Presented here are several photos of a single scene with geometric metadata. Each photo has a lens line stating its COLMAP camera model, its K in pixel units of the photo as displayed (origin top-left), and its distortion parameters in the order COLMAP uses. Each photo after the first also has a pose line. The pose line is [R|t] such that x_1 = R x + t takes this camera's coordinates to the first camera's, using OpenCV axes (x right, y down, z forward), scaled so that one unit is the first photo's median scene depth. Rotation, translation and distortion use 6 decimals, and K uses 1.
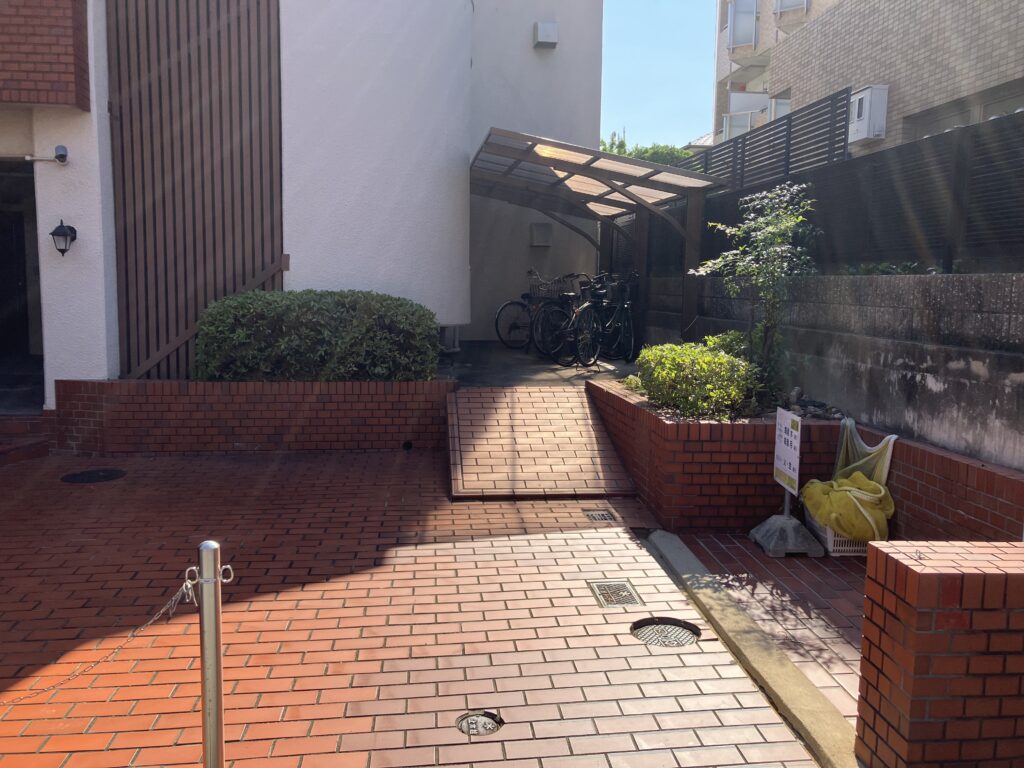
lens RADIAL K [[835.8, 0, 510.1], [0, 835.8, 388.2], [0, 0, 1]] dist [0.029002, -0.032340]
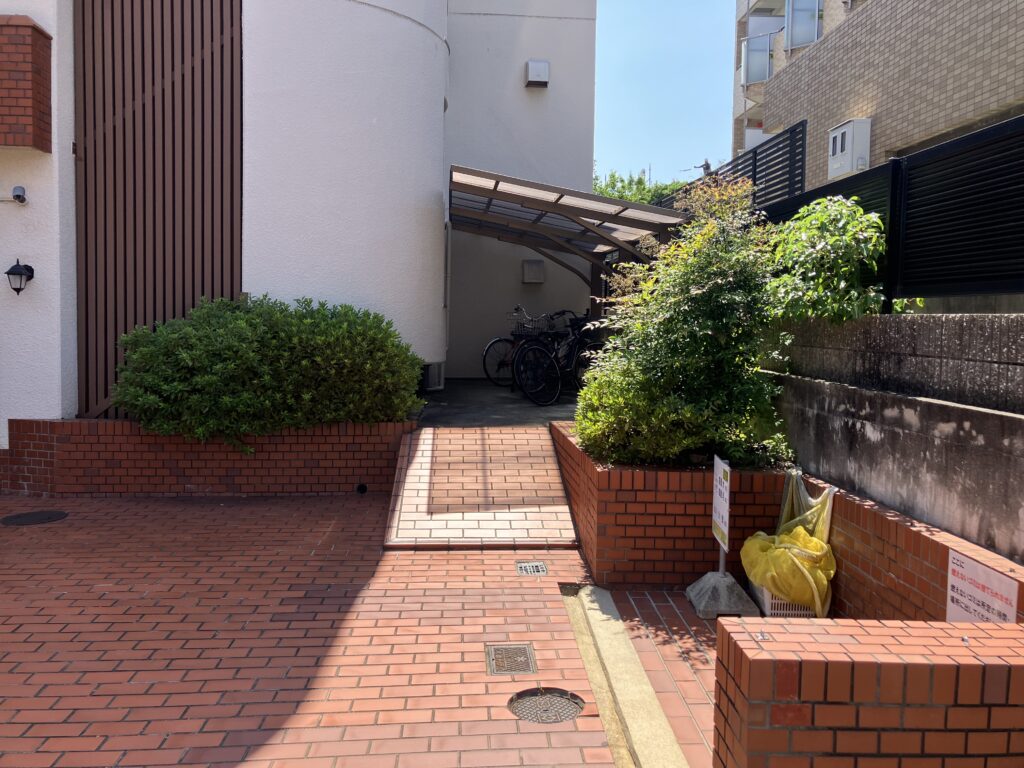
lens RADIAL K [[835.8, 0, 512.3], [0, 835.8, 375.9], [0, 0, 1]] dist [0.029002, -0.032340]
pose [[0.998667, 0.003733, -0.051487, 0.137355], [-0.006642, 0.998383, -0.056453, -0.011120], [0.051193, 0.056719, 0.997077, 0.047989]]
